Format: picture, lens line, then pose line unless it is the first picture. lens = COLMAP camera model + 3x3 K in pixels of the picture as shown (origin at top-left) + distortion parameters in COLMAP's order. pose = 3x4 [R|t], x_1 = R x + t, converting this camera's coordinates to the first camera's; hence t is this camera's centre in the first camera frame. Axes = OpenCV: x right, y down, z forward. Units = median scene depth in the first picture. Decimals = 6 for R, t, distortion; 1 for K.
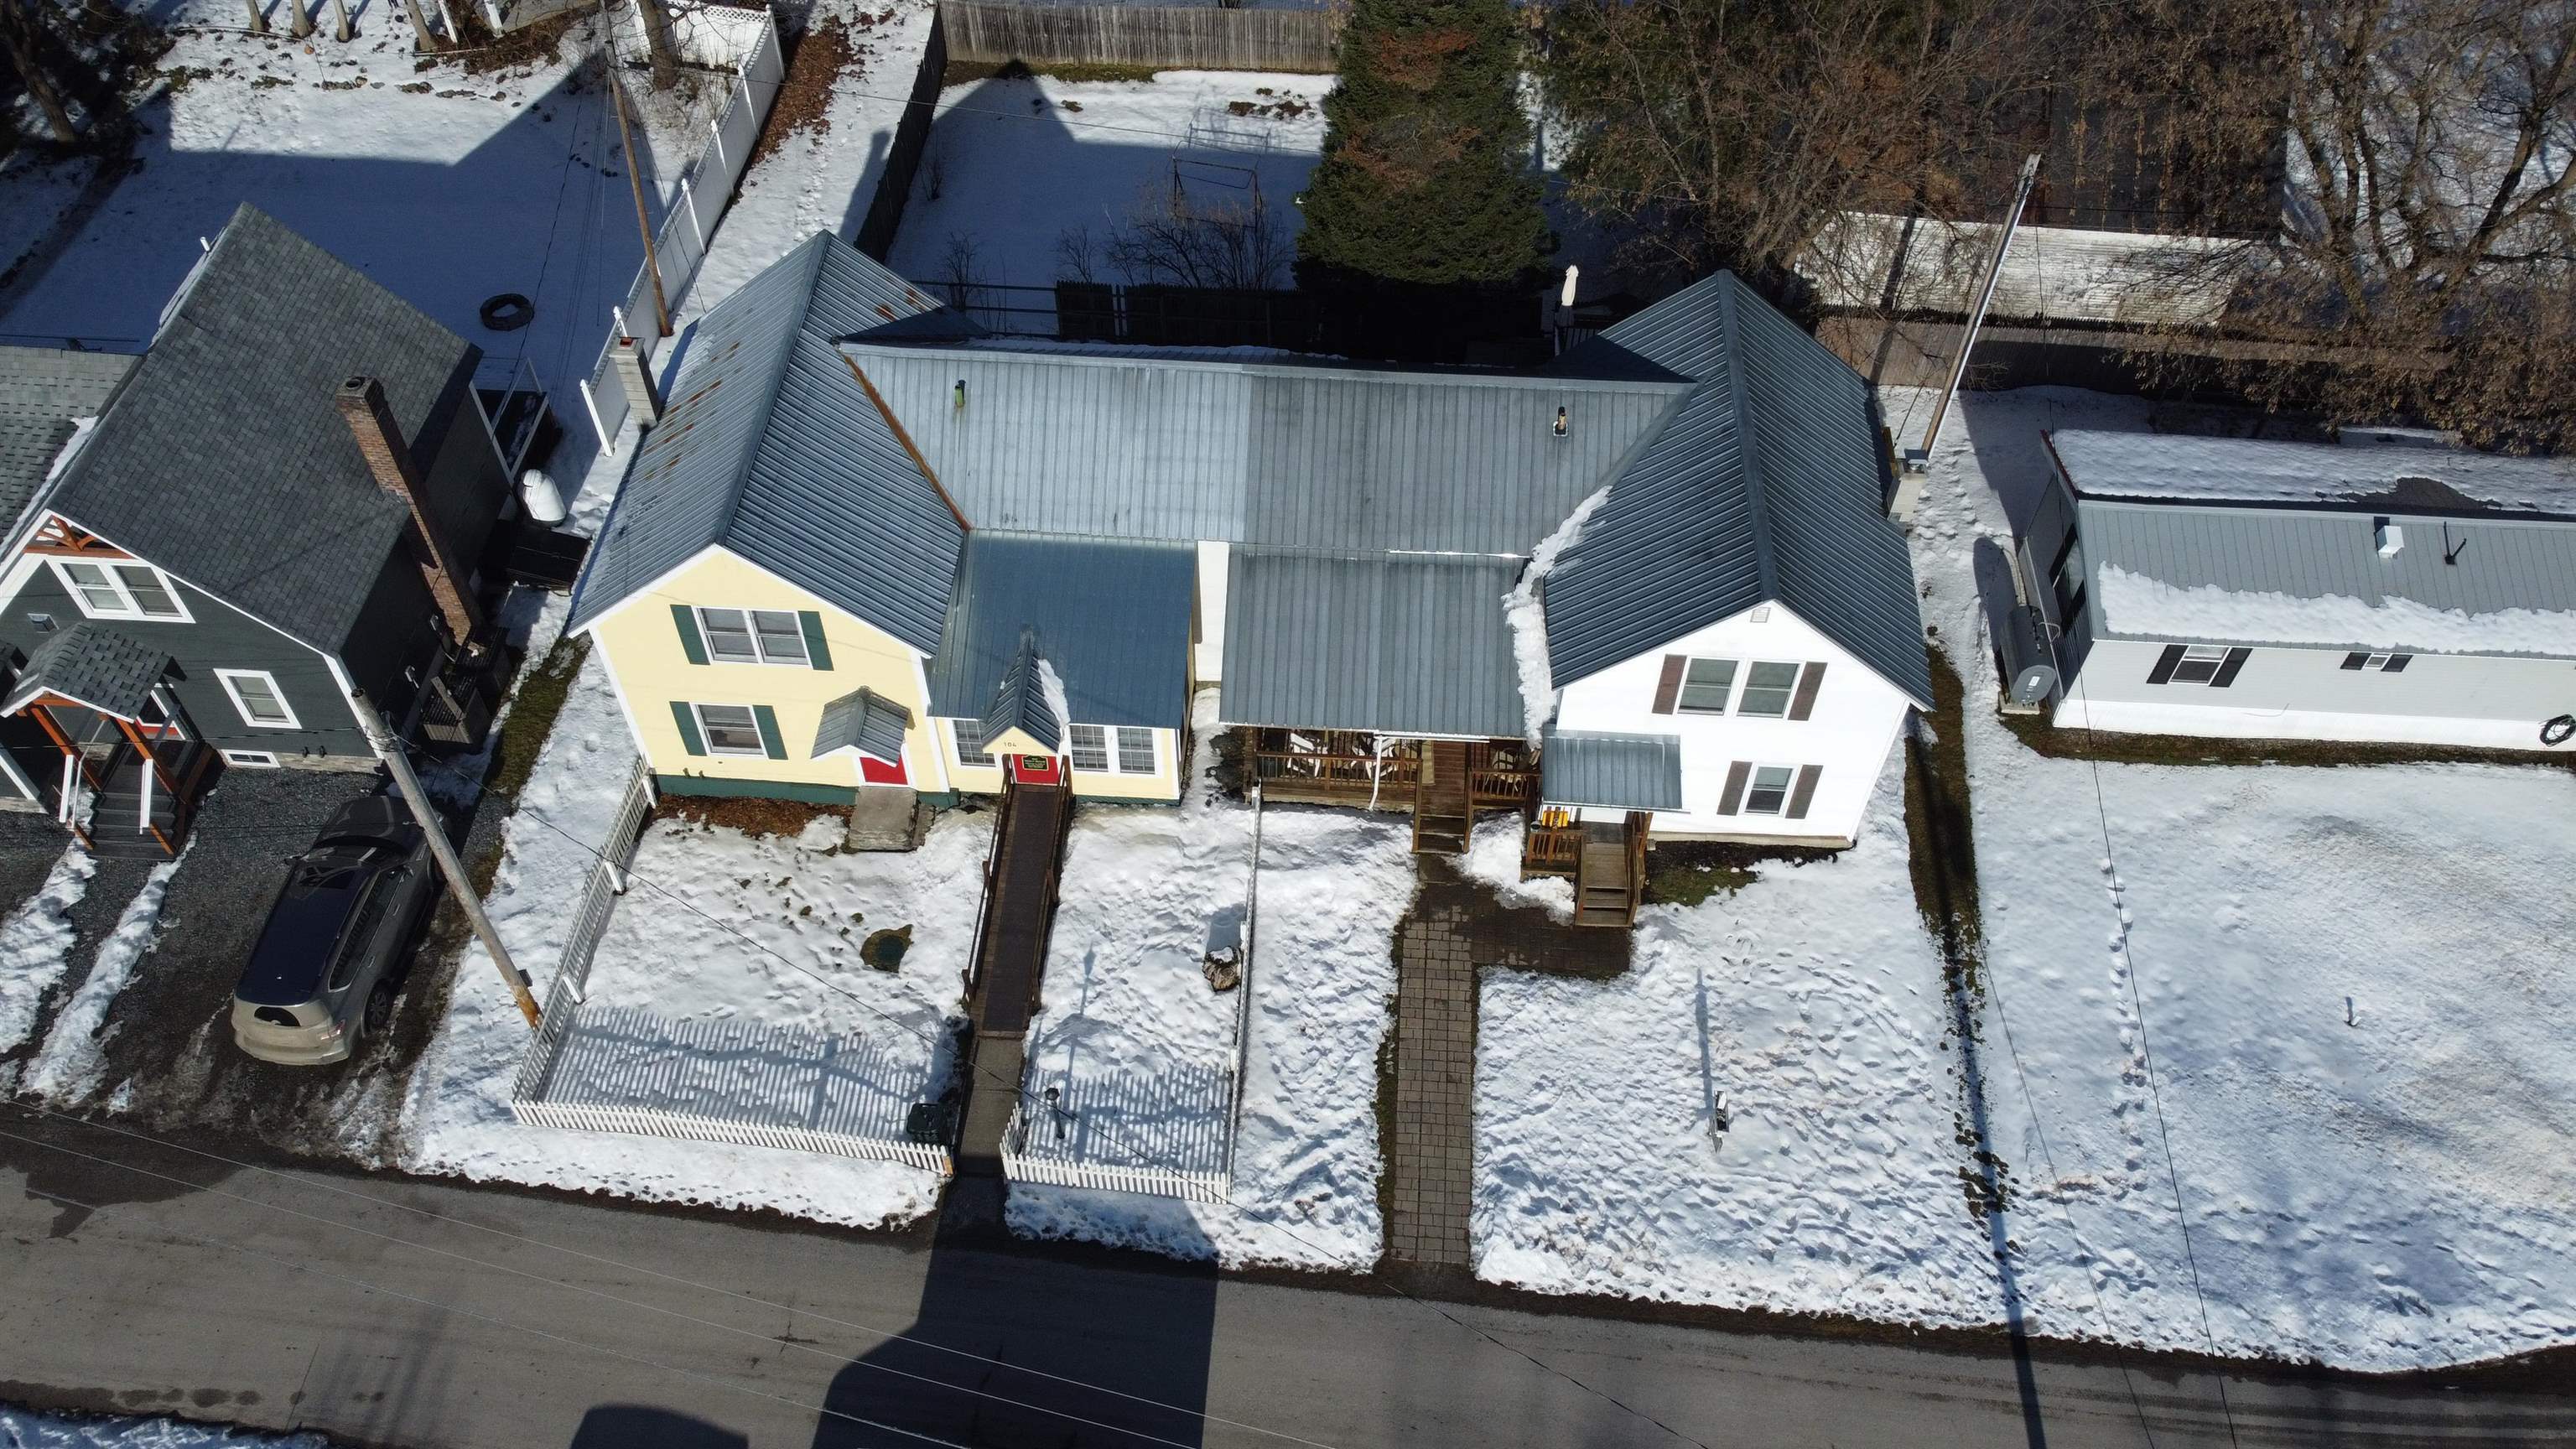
lens RADIAL K [[1949.9, 0, 1286.8], [0, 1949.9, 726.0], [0, 0, 1]] dist [-0.001983, -0.001502]
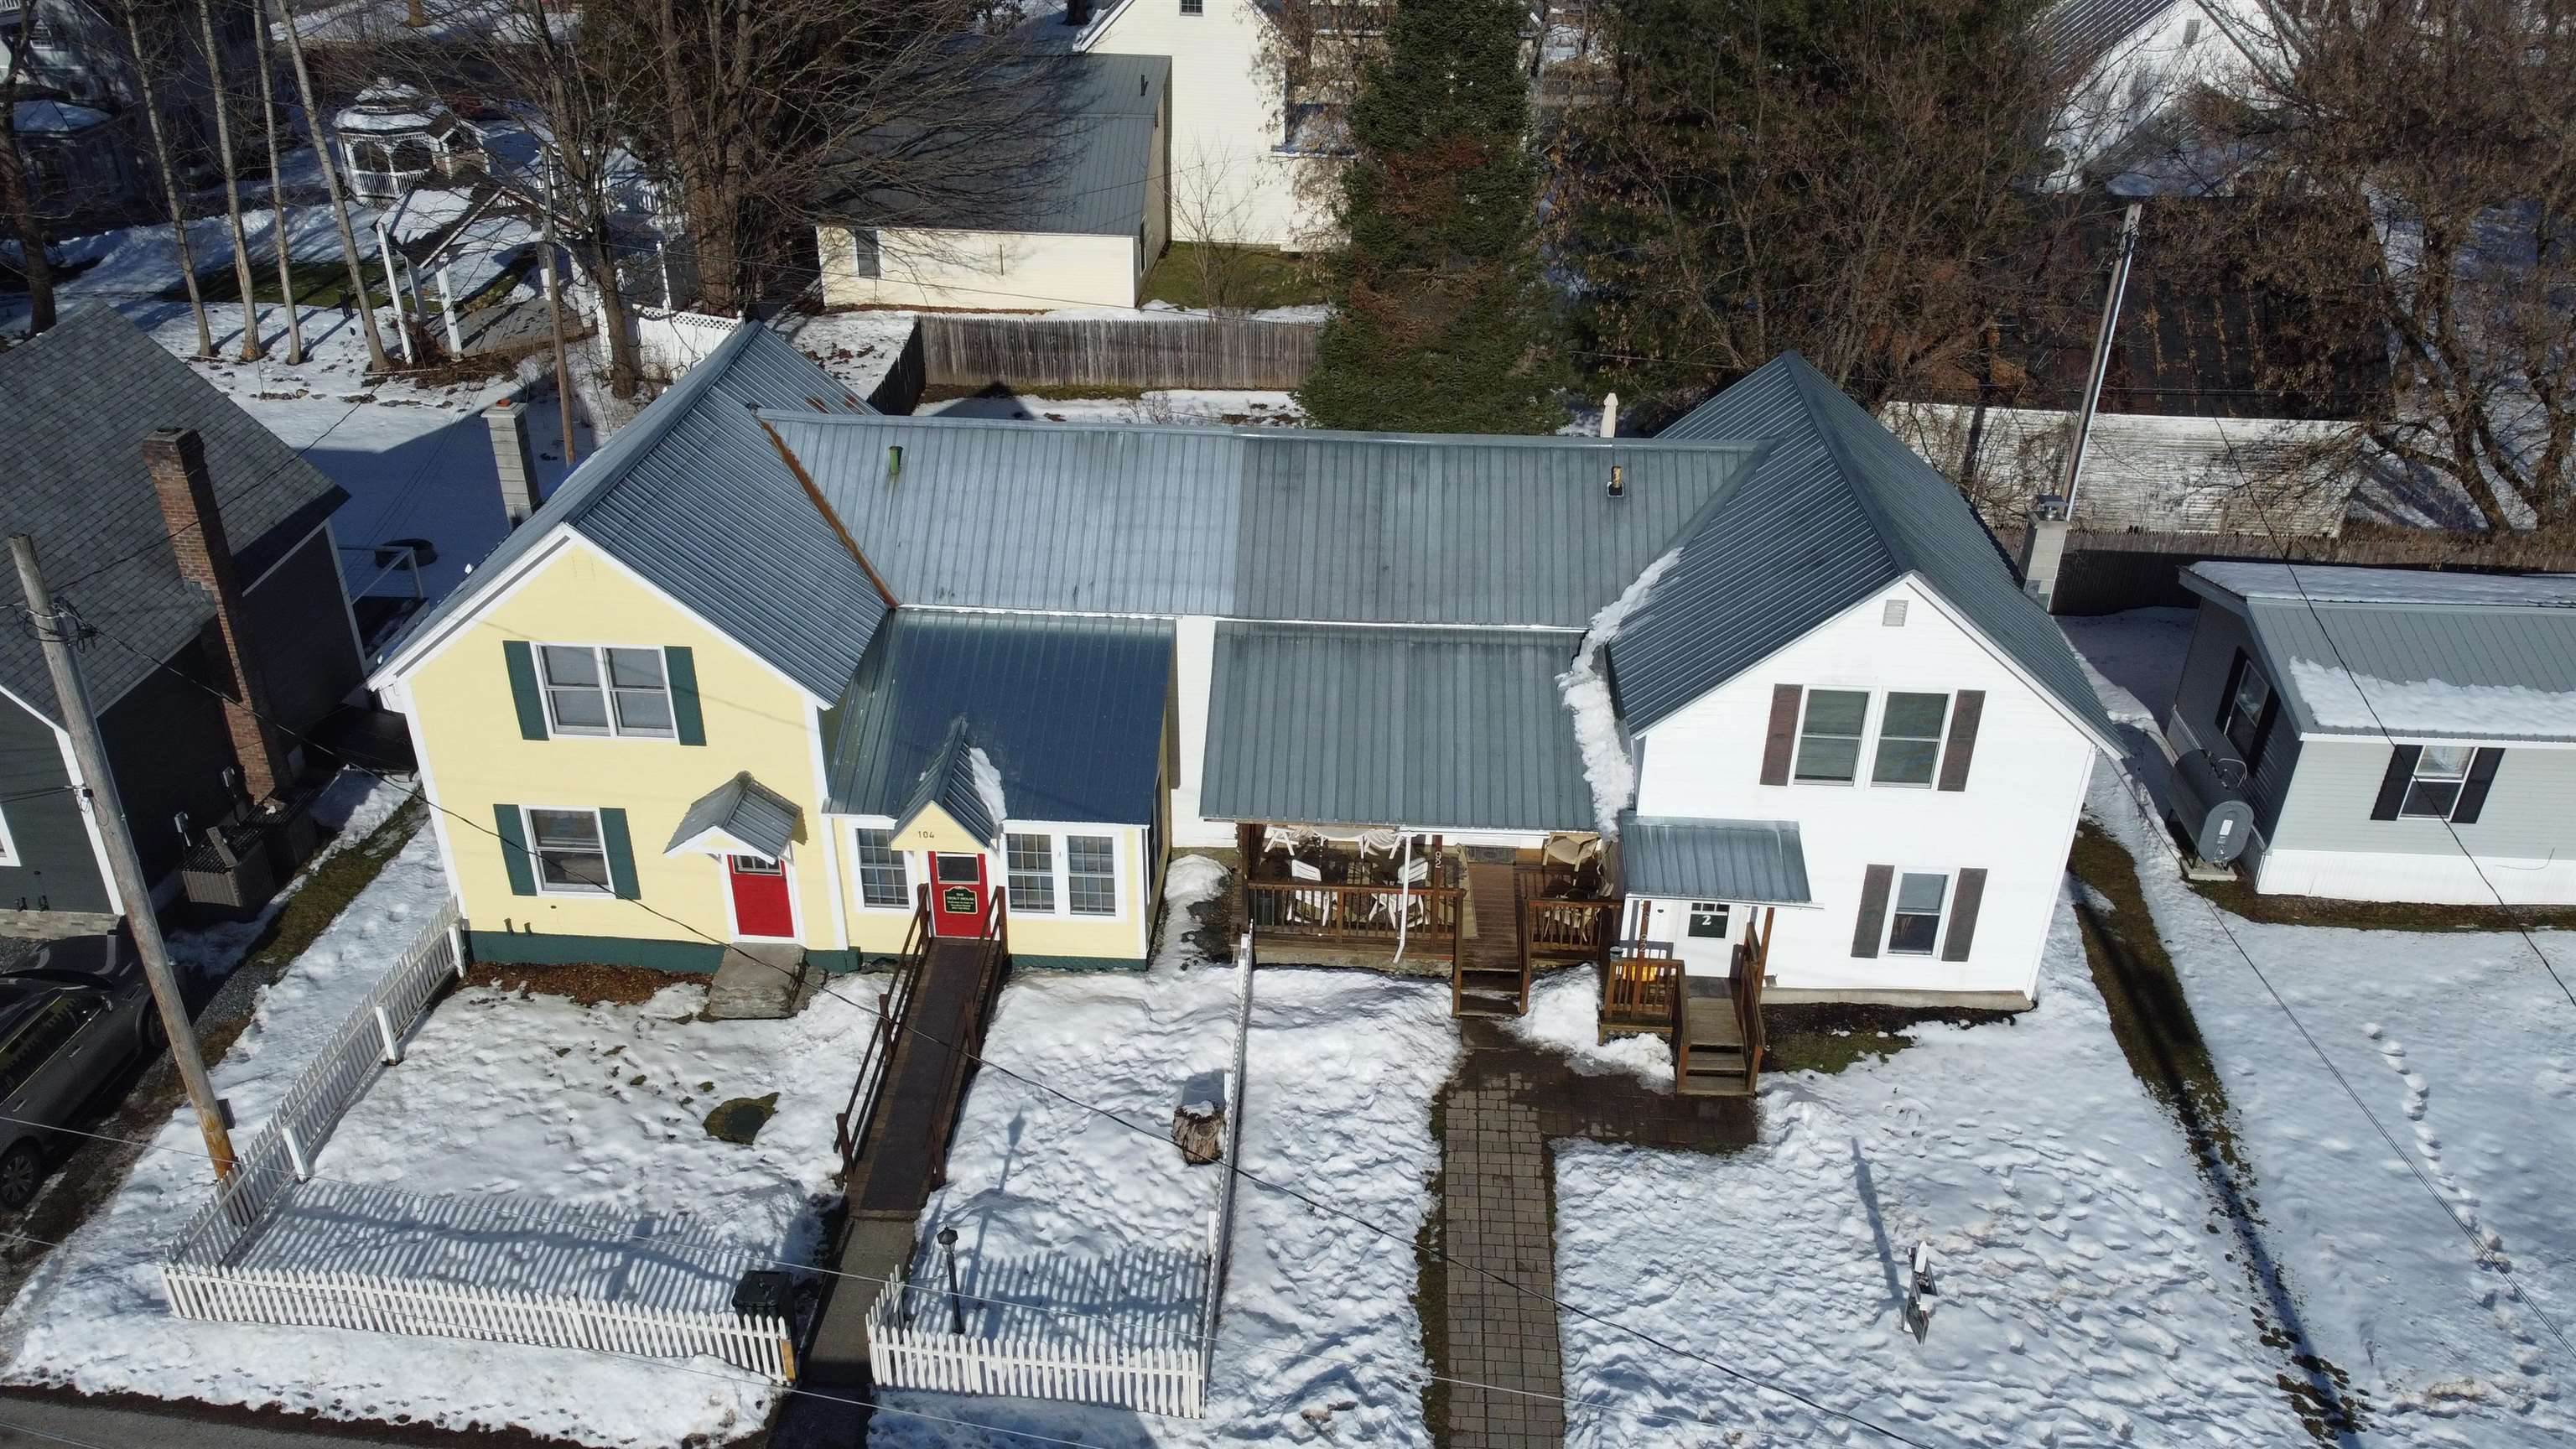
lens RADIAL K [[1949.9, 0, 1284.9], [0, 1949.9, 721.3], [0, 0, 1]] dist [-0.001983, -0.001502]
pose [[0.999993, -0.000433, 0.003646, -0.003499], [0.001725, 0.932063, -0.362293, 0.239727], [-0.003241, 0.362297, 0.932057, 0.262320]]
